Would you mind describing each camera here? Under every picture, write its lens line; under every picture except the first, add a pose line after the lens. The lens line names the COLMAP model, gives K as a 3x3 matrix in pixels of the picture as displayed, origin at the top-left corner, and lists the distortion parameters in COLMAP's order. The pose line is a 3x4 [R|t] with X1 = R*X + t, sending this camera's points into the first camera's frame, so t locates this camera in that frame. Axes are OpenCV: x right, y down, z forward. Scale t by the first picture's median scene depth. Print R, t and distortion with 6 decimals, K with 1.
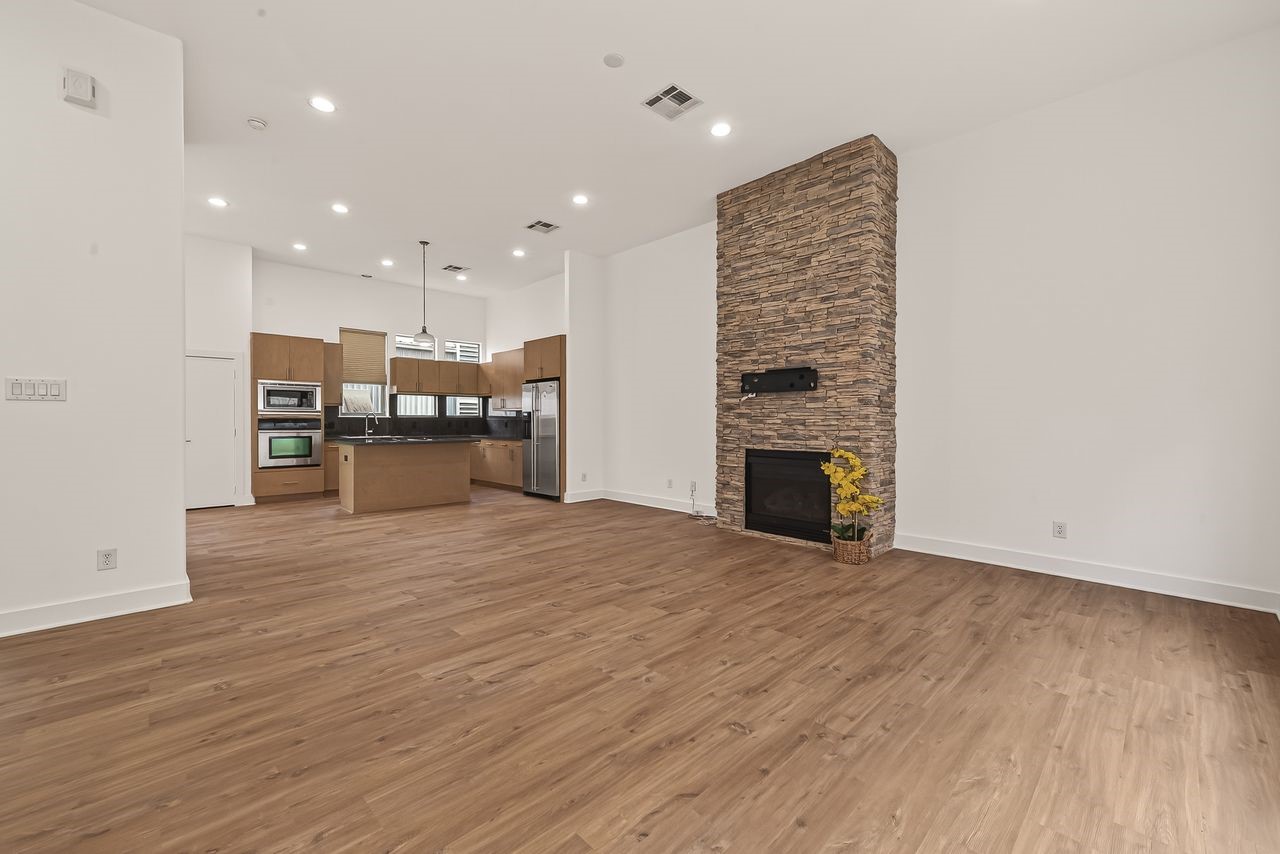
lens RADIAL K [[507.0, 0, 651.4], [0, 507.0, 423.8], [0, 0, 1]] dist [0.014252, -0.000606]
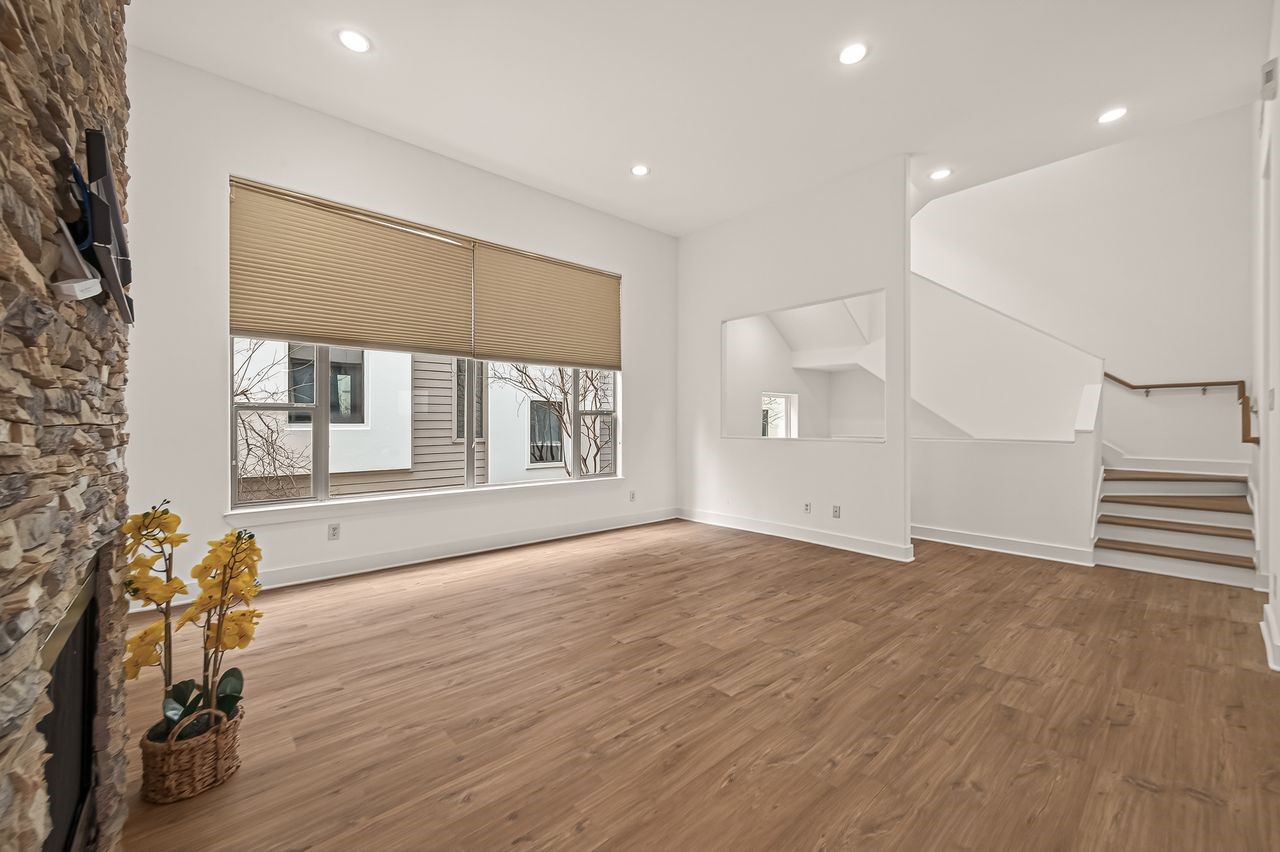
lens RADIAL K [[507.0, 0, 640.2], [0, 507.0, 437.6], [0, 0, 1]] dist [0.014252, -0.000606]
pose [[-0.998163, -0.004539, 0.060415, 0.006943], [-0.002420, 0.999381, 0.035107, -0.019371], [-0.060537, 0.034896, -0.997556, 1.271391]]
